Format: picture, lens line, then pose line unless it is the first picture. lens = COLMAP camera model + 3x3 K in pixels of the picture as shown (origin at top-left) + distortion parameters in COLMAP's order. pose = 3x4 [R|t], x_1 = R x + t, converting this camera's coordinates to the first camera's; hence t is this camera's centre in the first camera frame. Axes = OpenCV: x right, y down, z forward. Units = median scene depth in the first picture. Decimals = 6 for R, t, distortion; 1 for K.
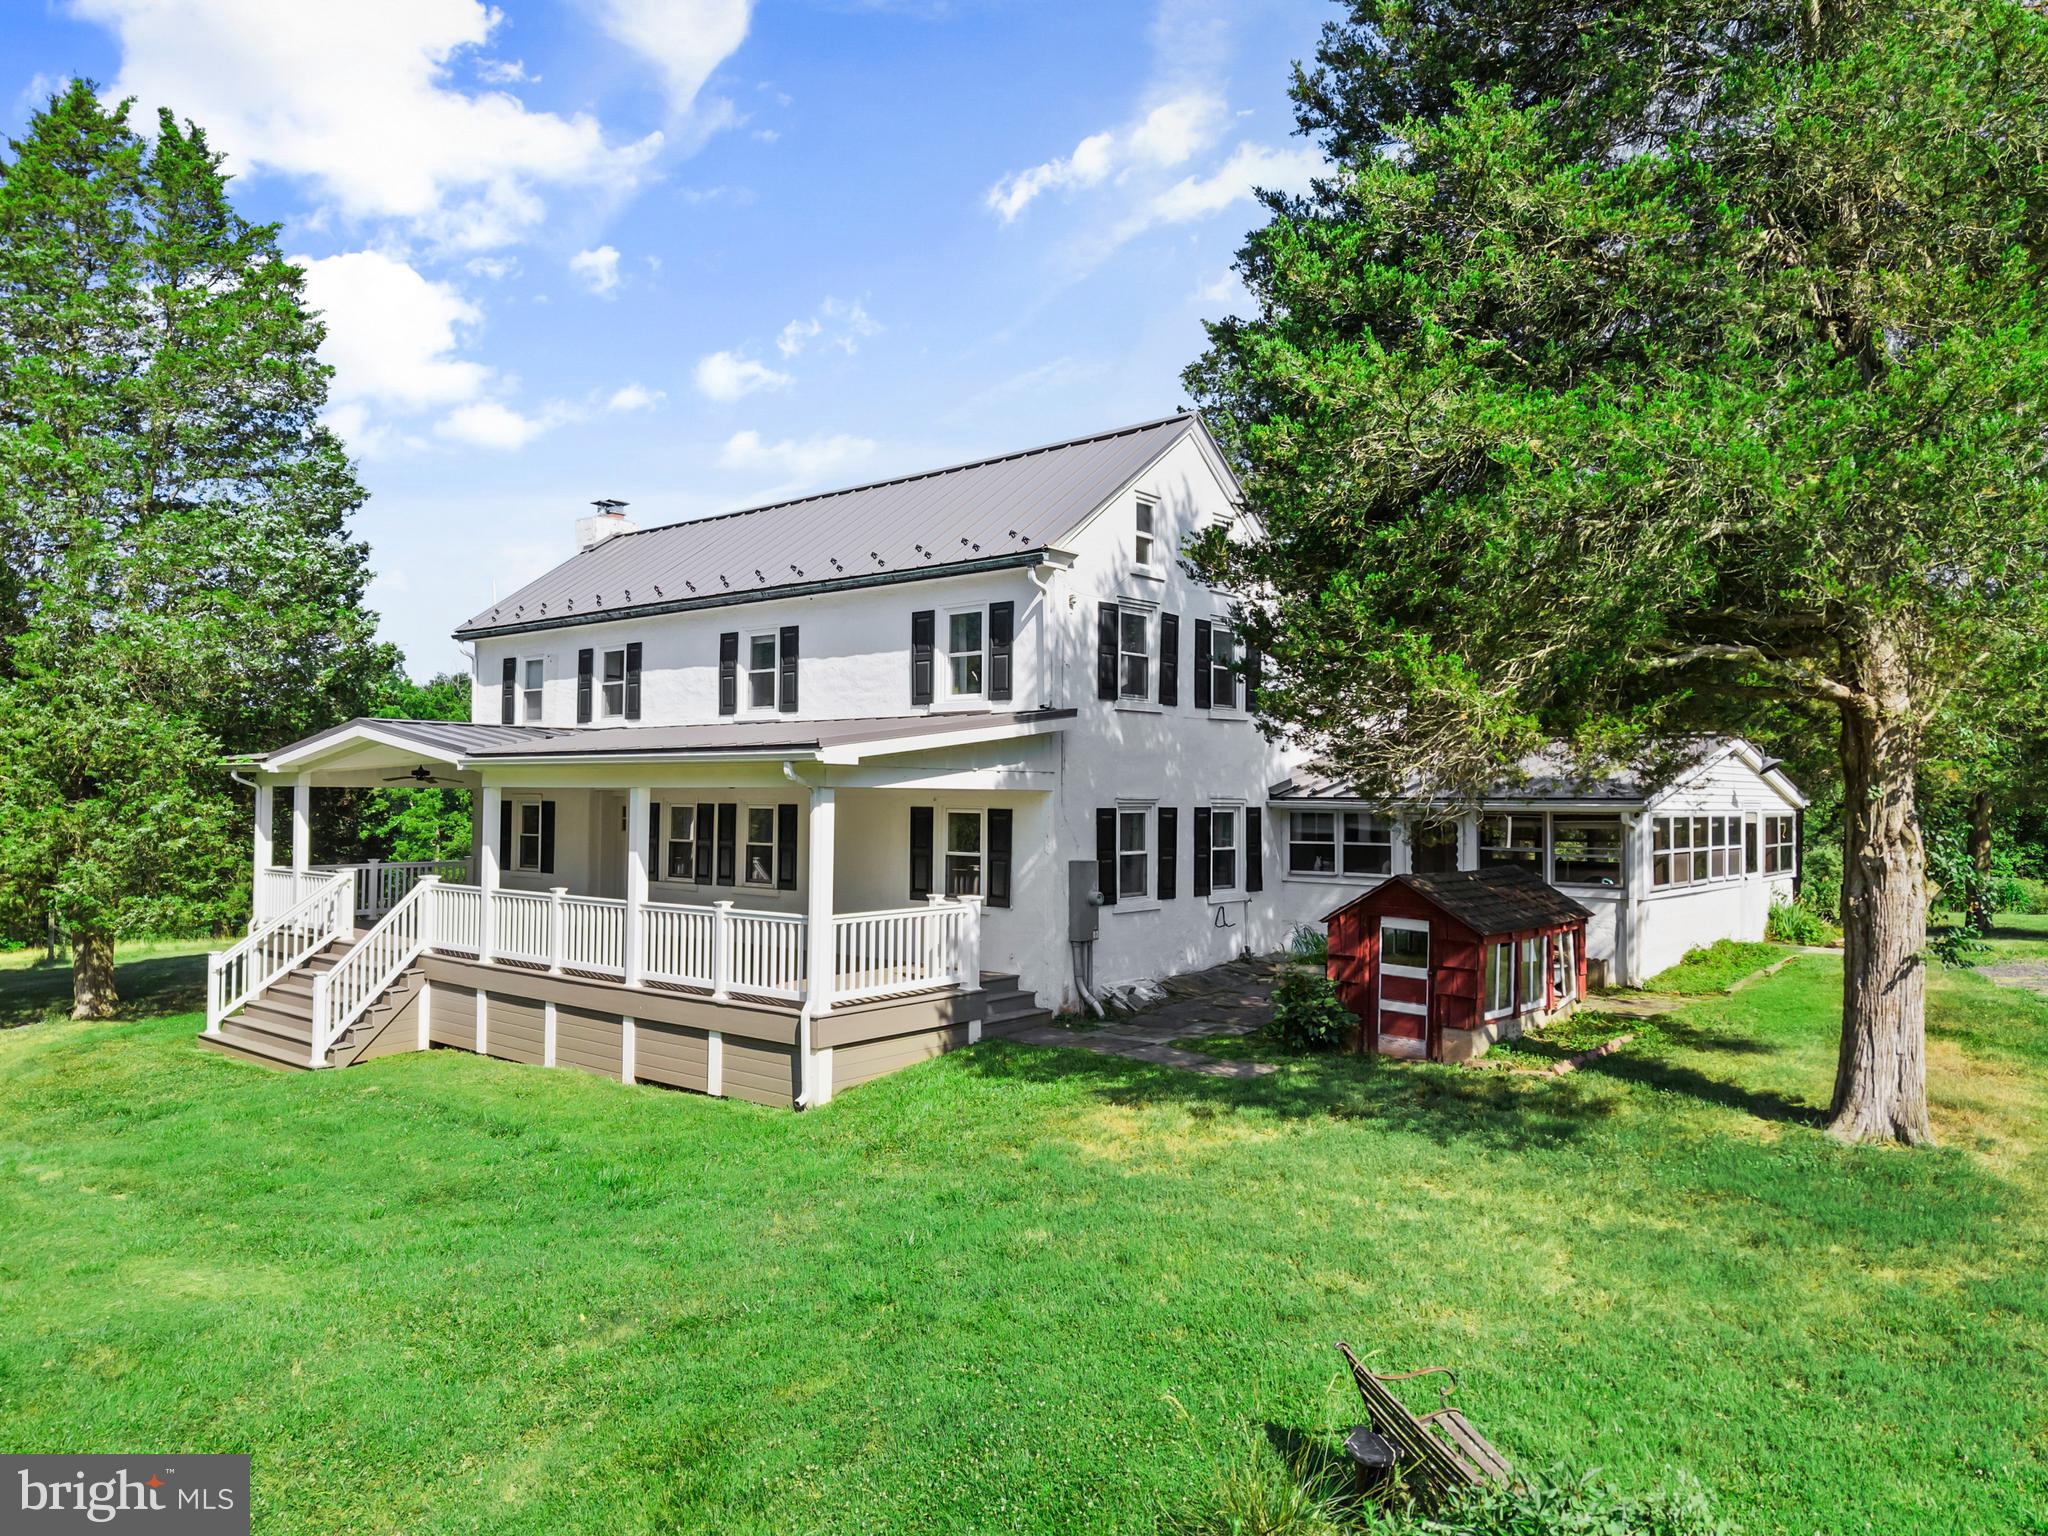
lens RADIAL K [[1379.9, 0, 989.0], [0, 1379.9, 761.8], [0, 0, 1]] dist [0.016229, -0.013961]
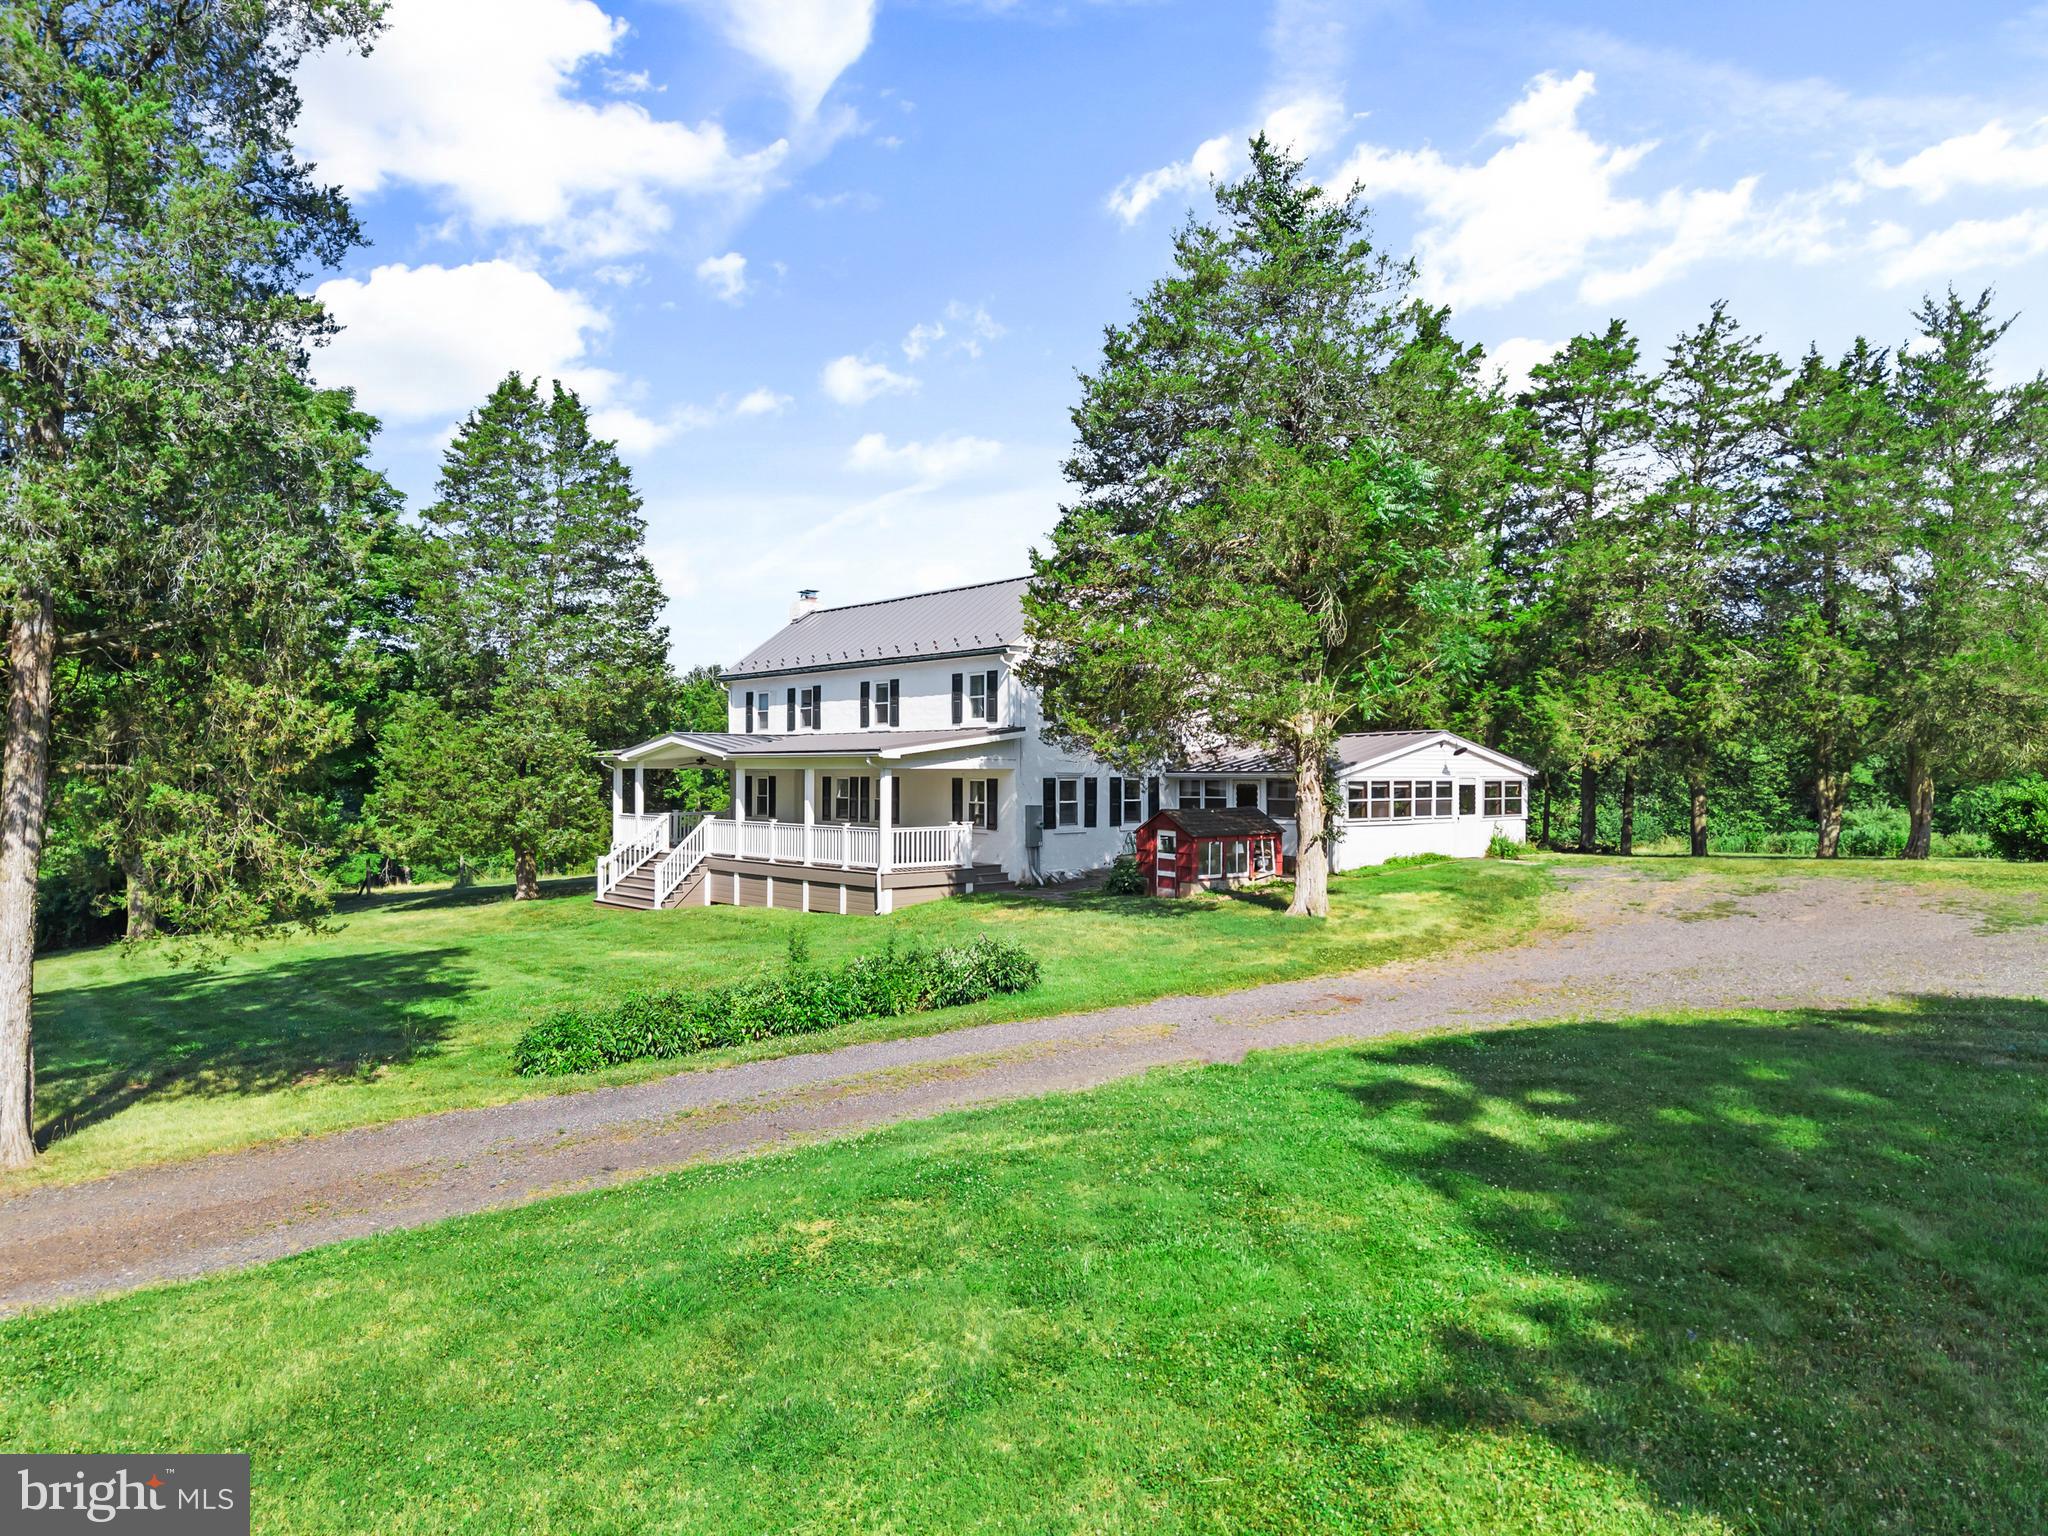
lens RADIAL K [[1379.9, 0, 1005.2], [0, 1379.9, 769.5], [0, 0, 1]] dist [0.016229, -0.013961]
pose [[0.987636, -0.006556, -0.156630, 0.284583], [0.010334, 0.999675, 0.023320, -0.020002], [0.156426, -0.024651, 0.987382, -0.780248]]
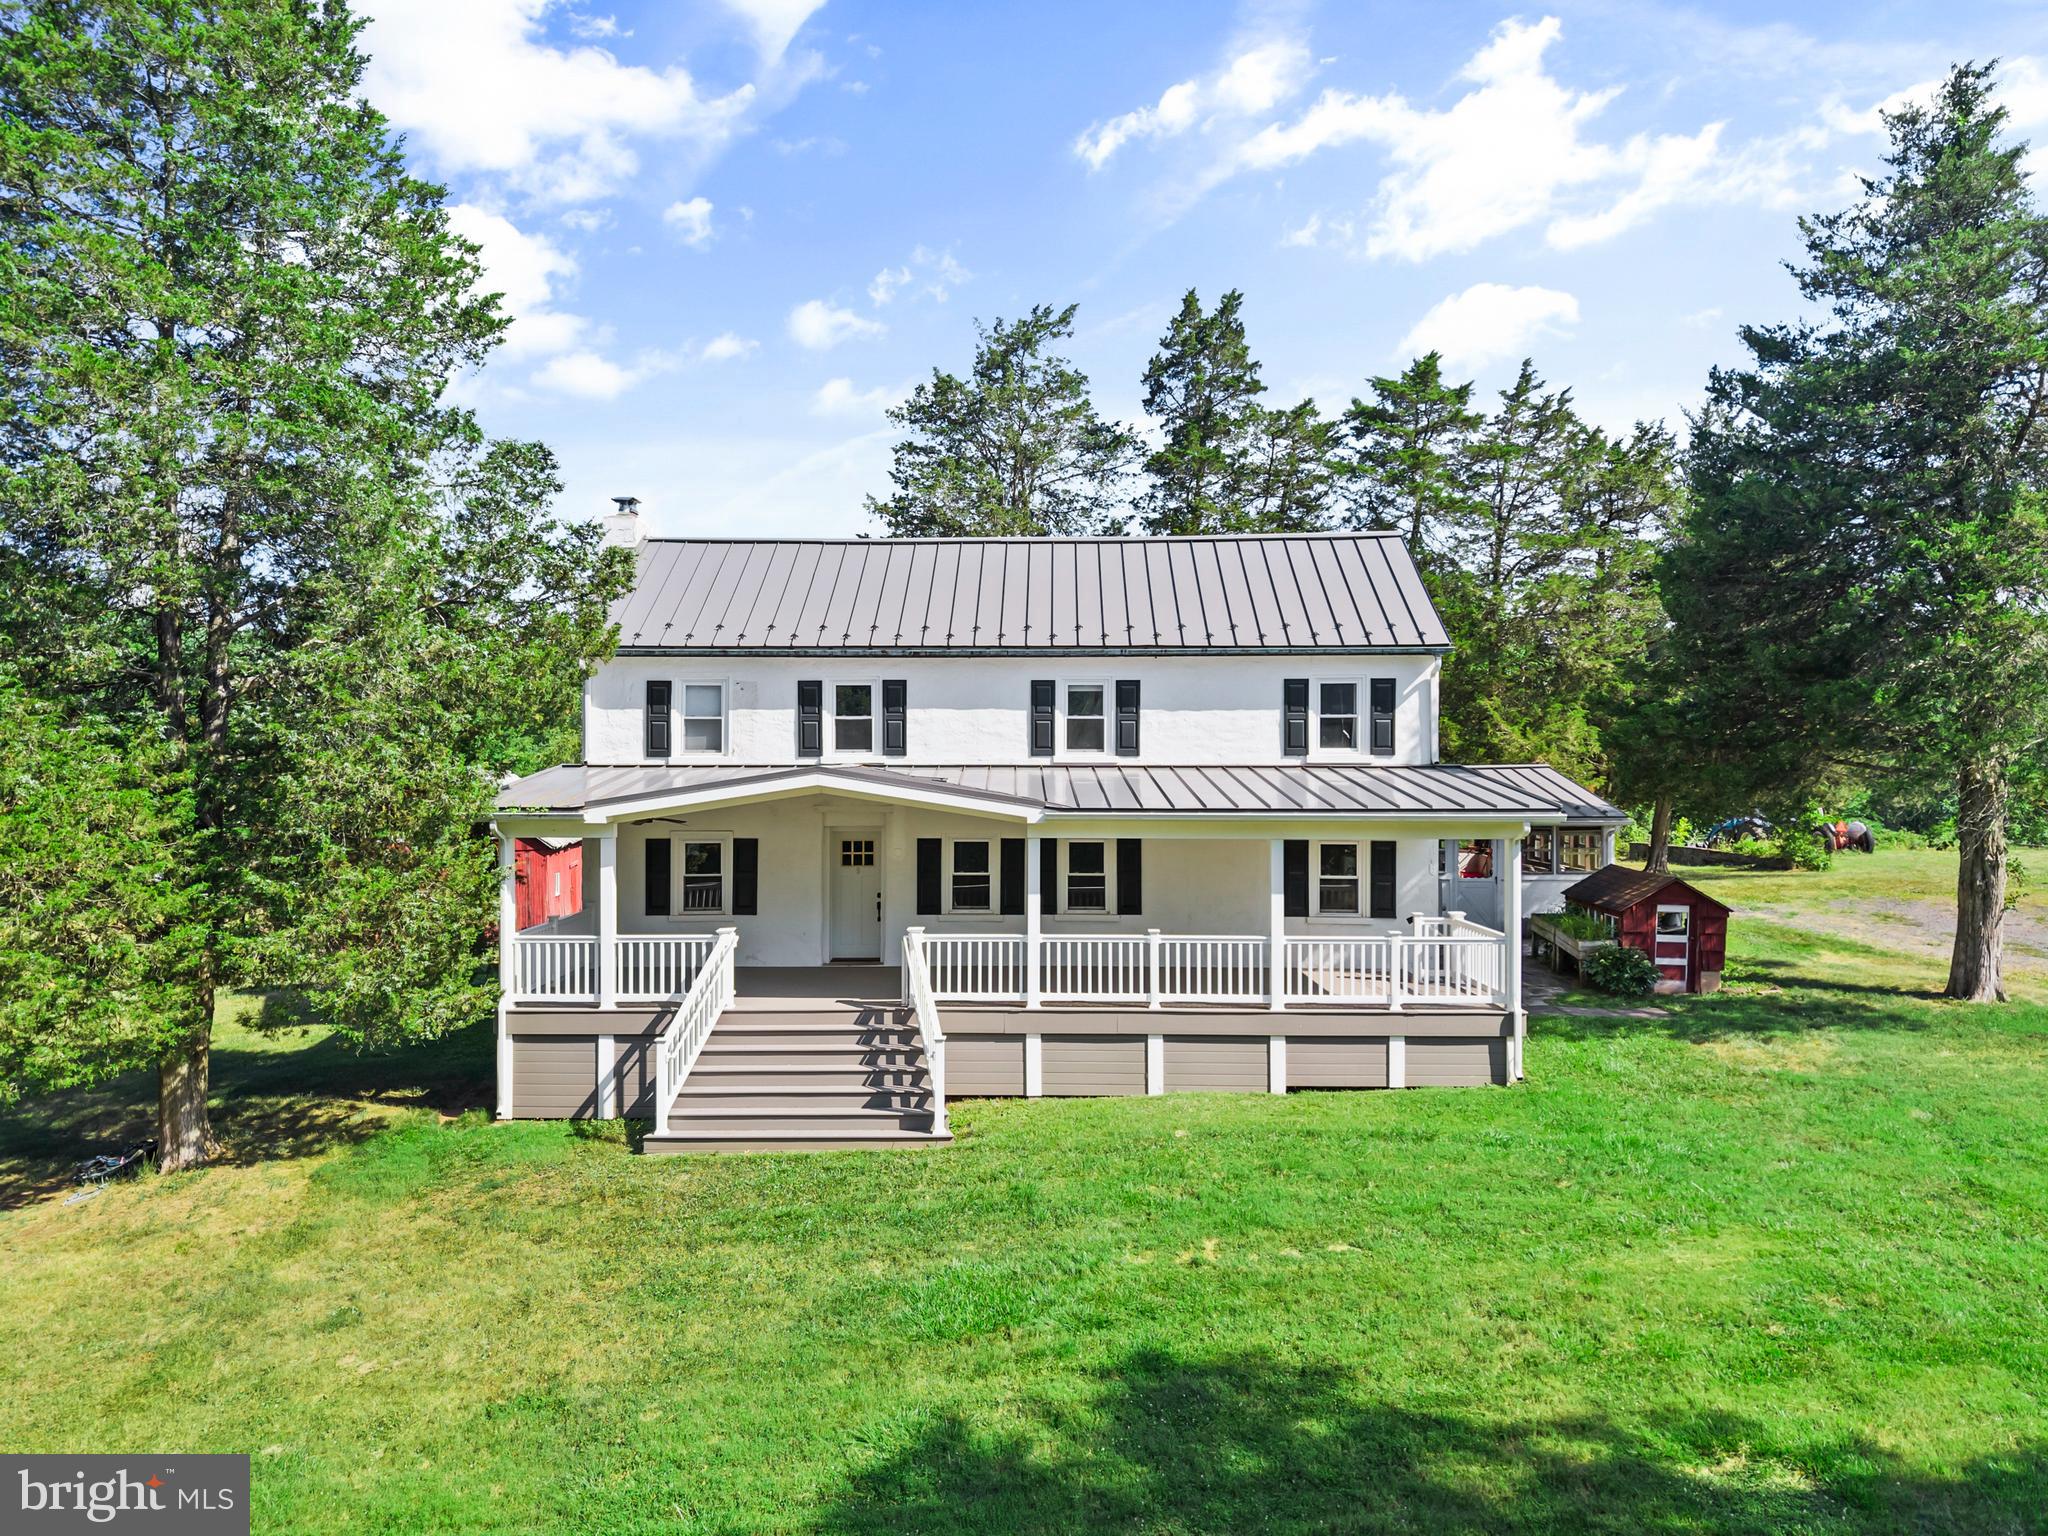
lens RADIAL K [[1379.9, 0, 988.2], [0, 1379.9, 743.7], [0, 0, 1]] dist [0.016229, -0.013961]
pose [[0.768348, 0.010564, 0.639945, -0.950442], [-0.005989, 0.999939, -0.009317, -0.035615], [-0.640004, 0.003326, 0.768364, 0.217301]]
